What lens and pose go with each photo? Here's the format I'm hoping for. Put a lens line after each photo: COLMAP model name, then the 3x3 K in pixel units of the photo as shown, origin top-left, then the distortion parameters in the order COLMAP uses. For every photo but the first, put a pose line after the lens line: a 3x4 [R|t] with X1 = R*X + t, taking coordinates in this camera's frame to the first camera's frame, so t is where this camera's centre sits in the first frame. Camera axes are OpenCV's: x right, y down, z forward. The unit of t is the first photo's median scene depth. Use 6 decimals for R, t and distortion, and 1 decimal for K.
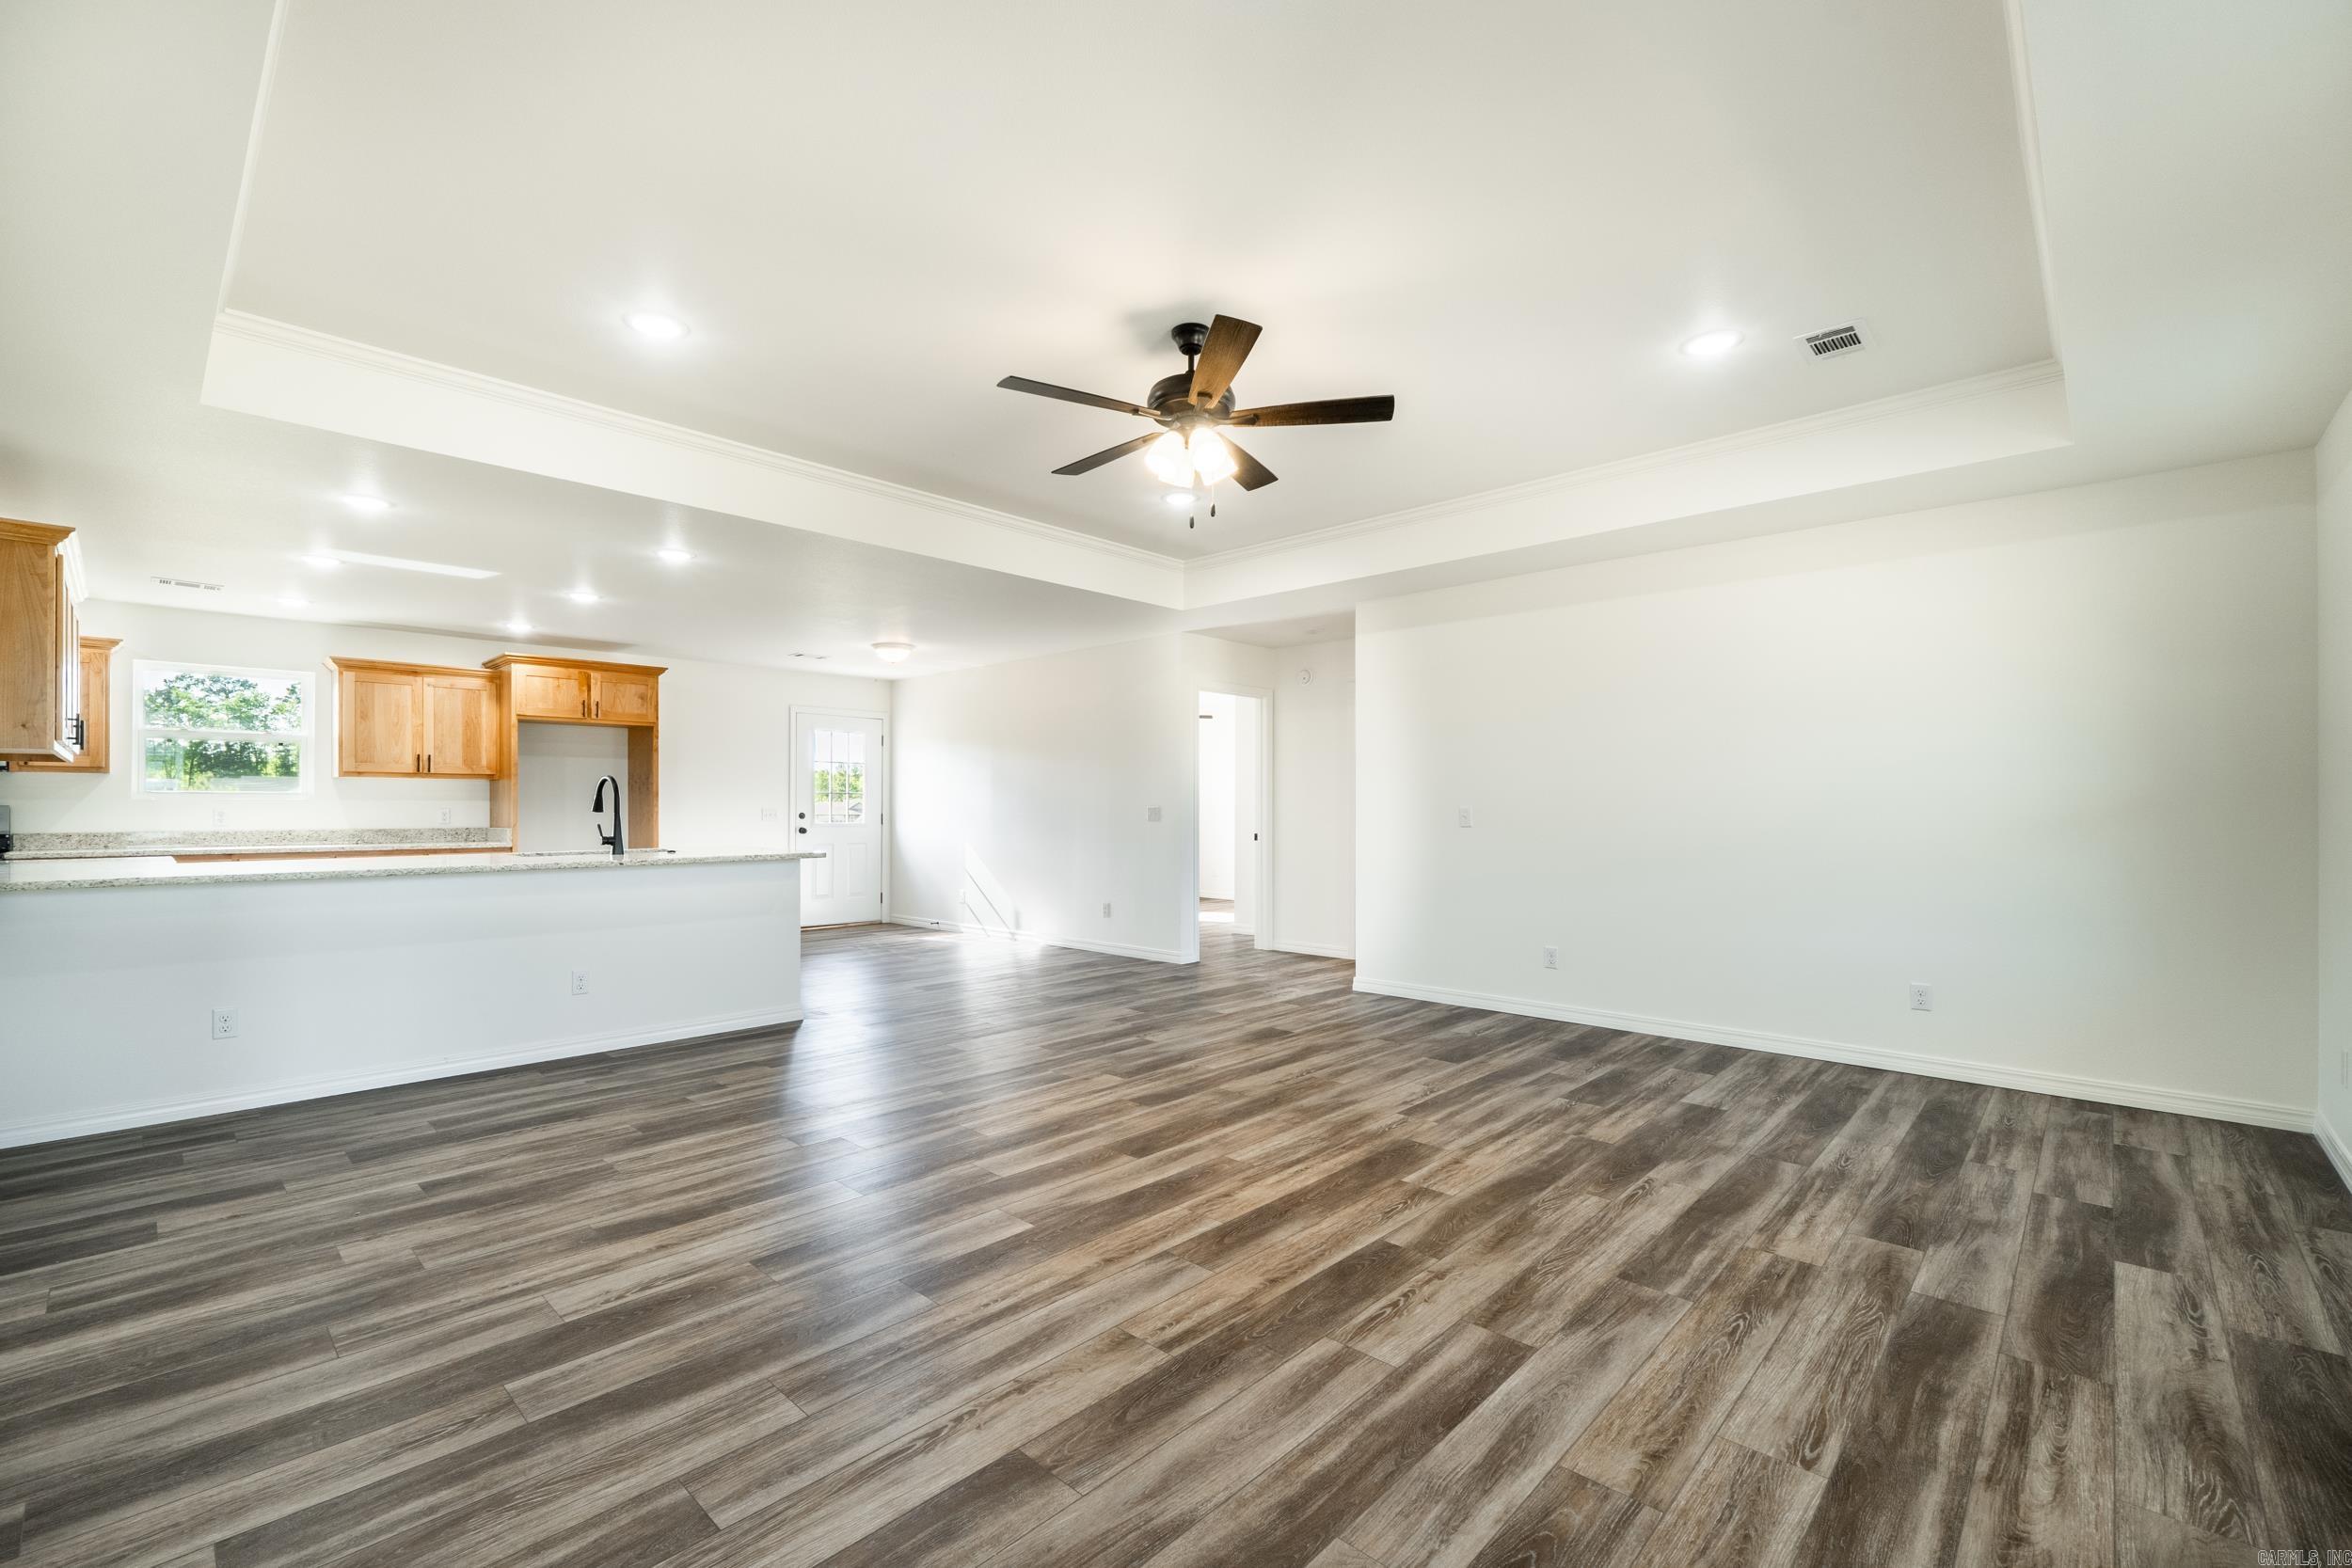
lens RADIAL K [[1011.6, 0, 1167.9], [0, 1011.6, 807.7], [0, 0, 1]] dist [0.000815, -0.000009]
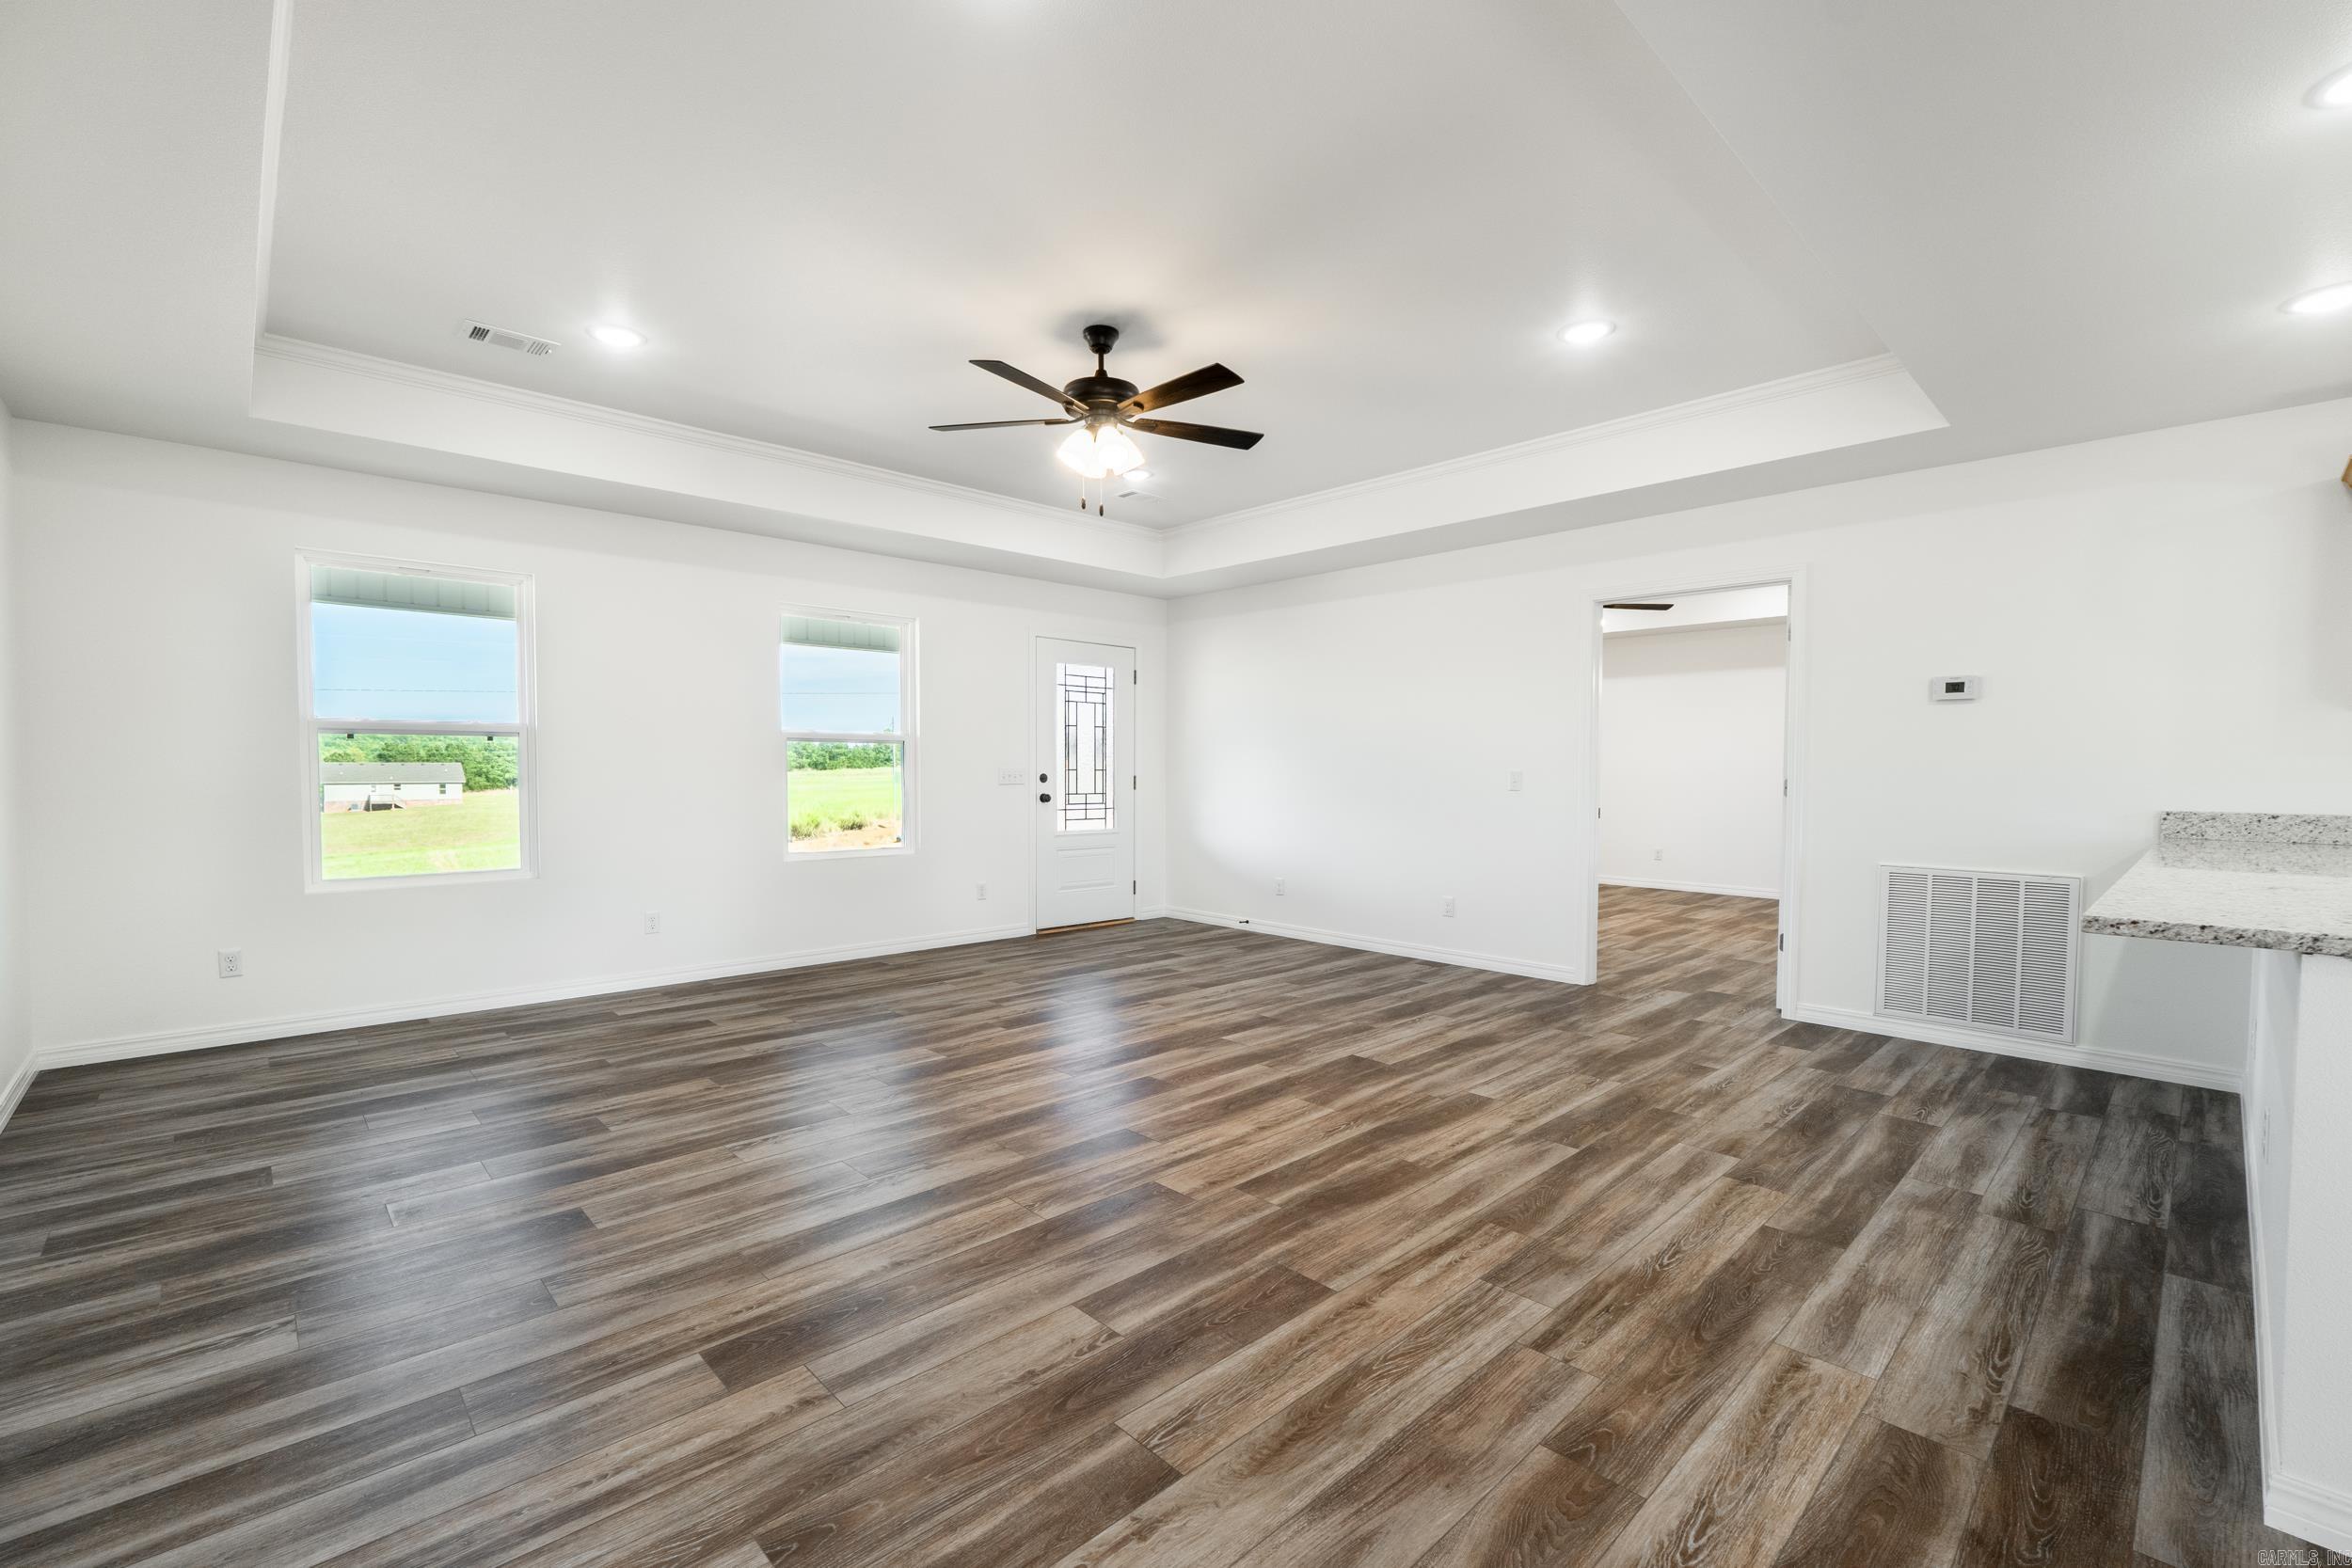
lens RADIAL K [[1011.6, 0, 1167.9], [0, 1011.6, 807.7], [0, 0, 1]] dist [0.000815, -0.000009]
pose [[-0.998408, -0.008939, 0.055688, -0.114978], [-0.006785, 0.999226, 0.038750, -0.000508], [-0.055991, 0.038310, -0.997696, 2.195691]]
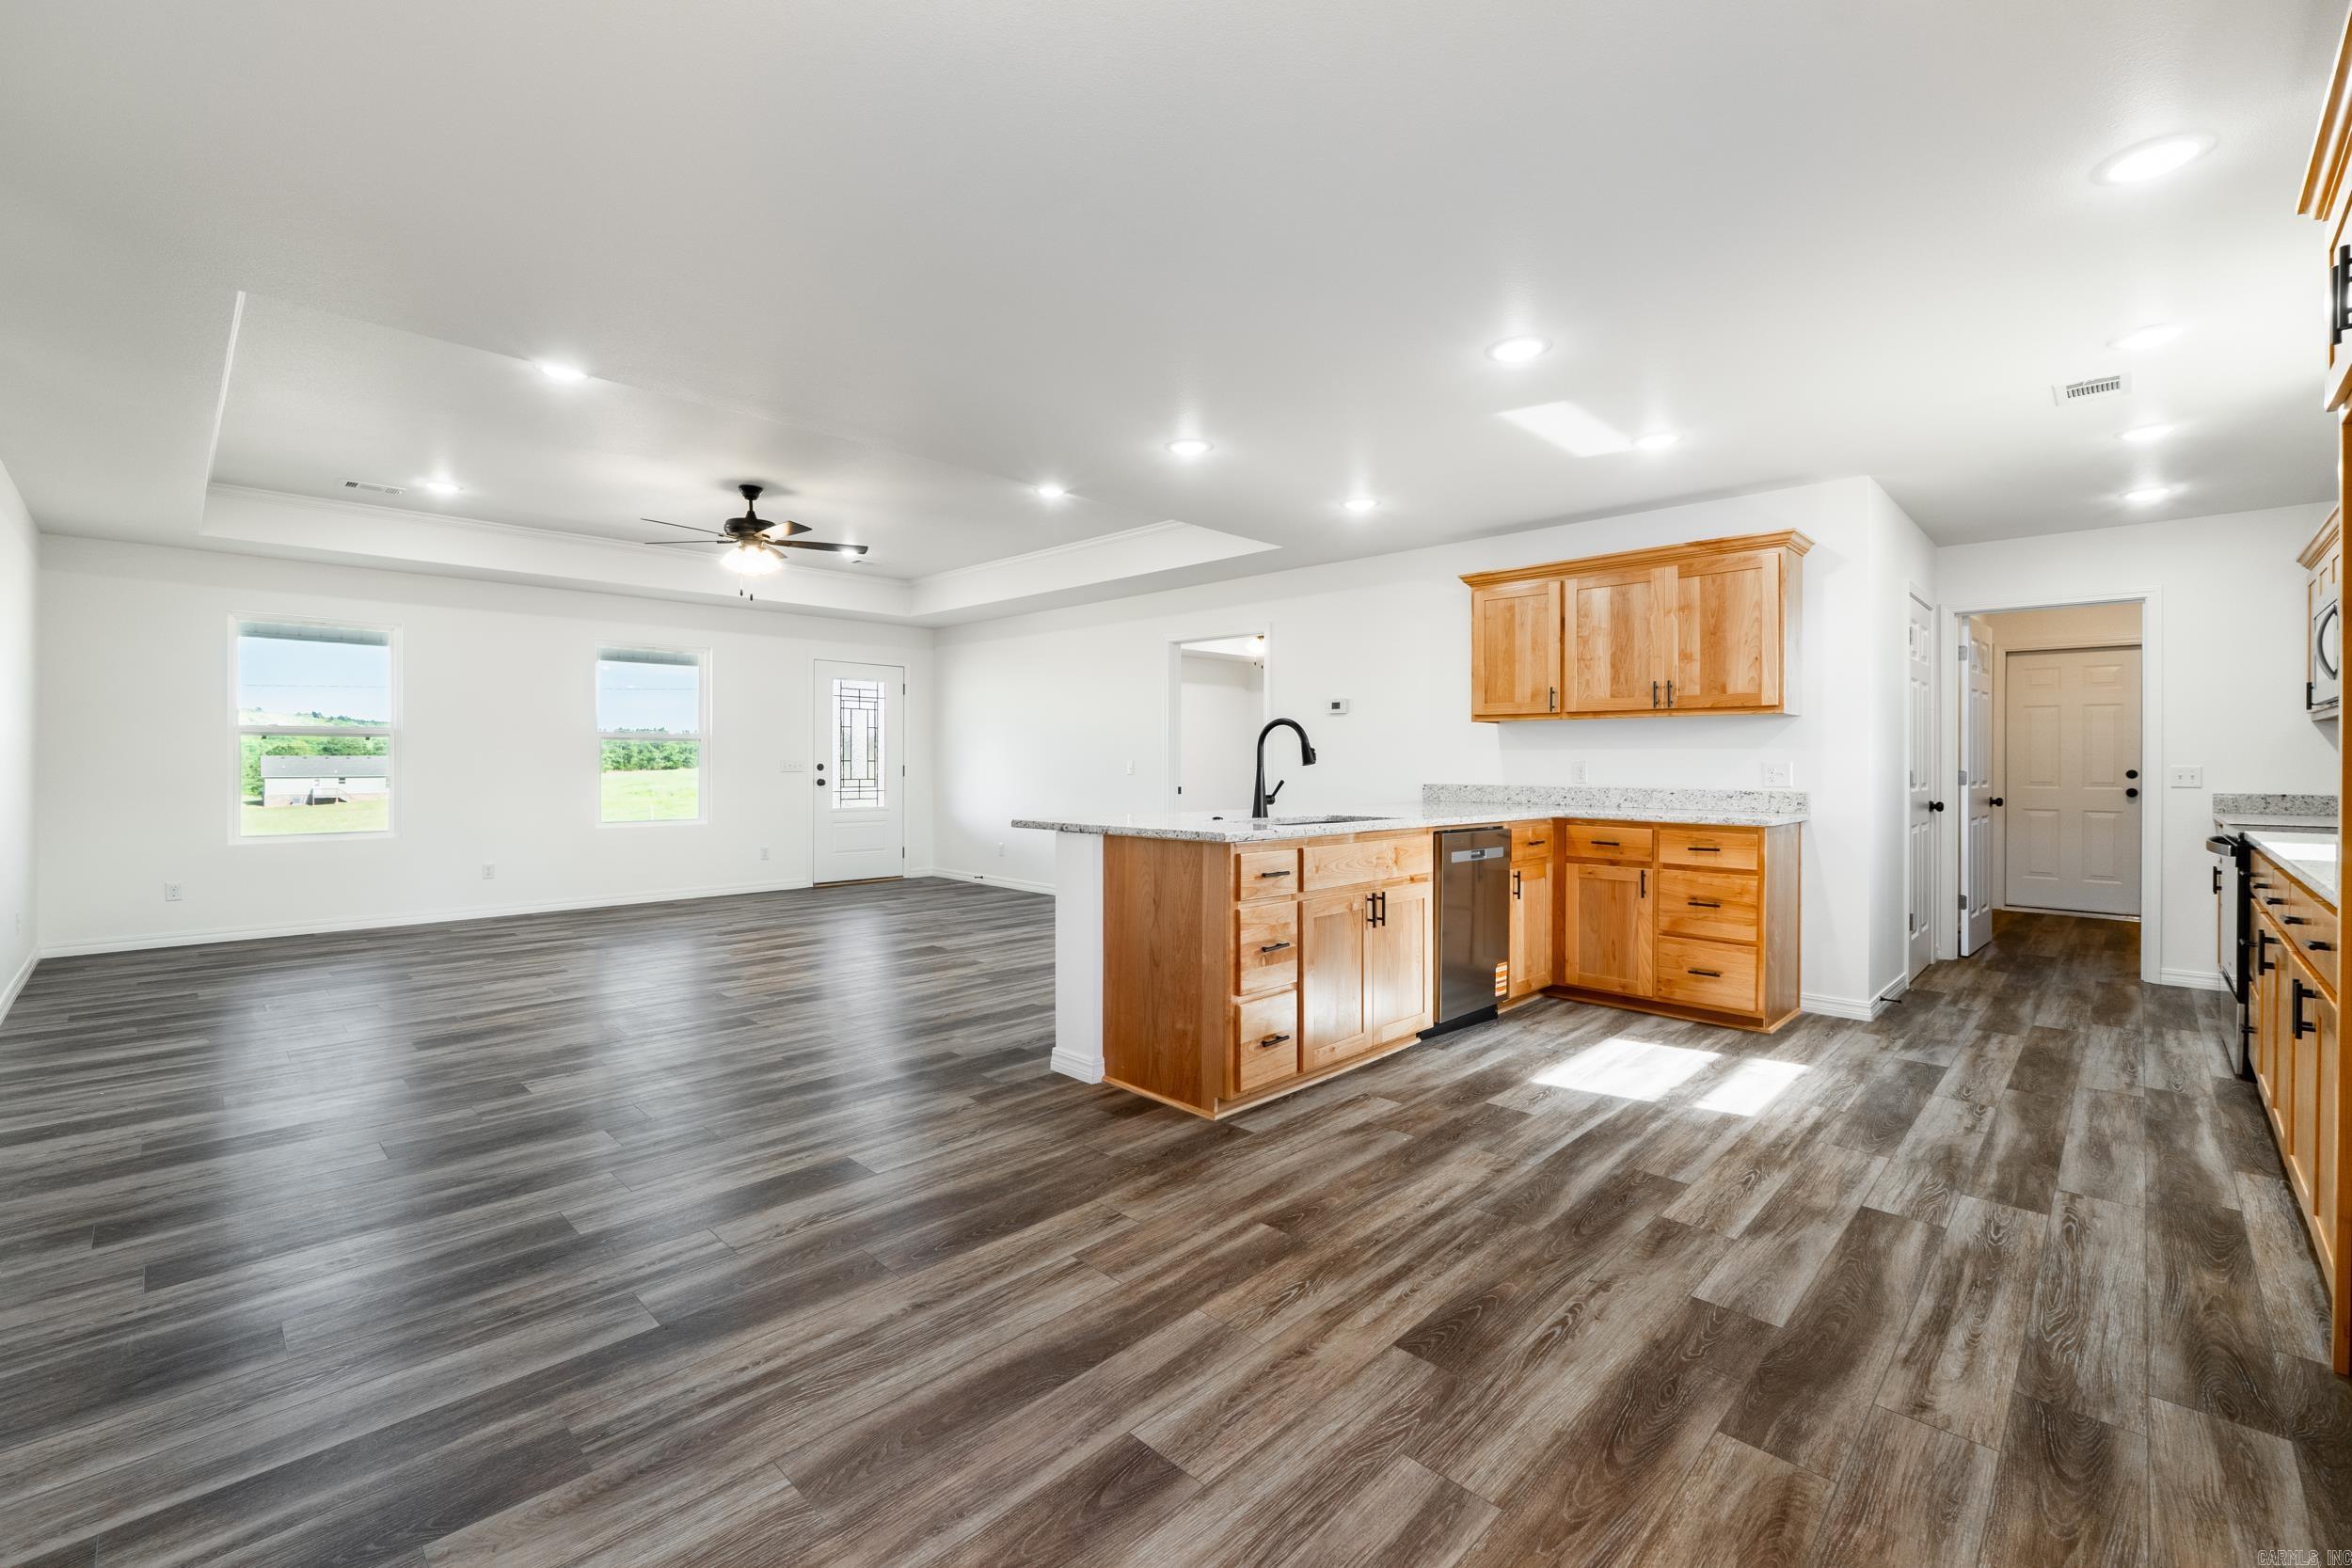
lens RADIAL K [[1001.2, 0, 1191.2], [0, 1001.2, 764.0], [0, 0, 1]] dist [-0.008584, 0.000269]
pose [[-0.999990, -0.003973, 0.002079, -0.767114], [-0.003966, 0.999986, 0.003635, -0.001298], [-0.002094, 0.003627, -0.999991, 2.842717]]
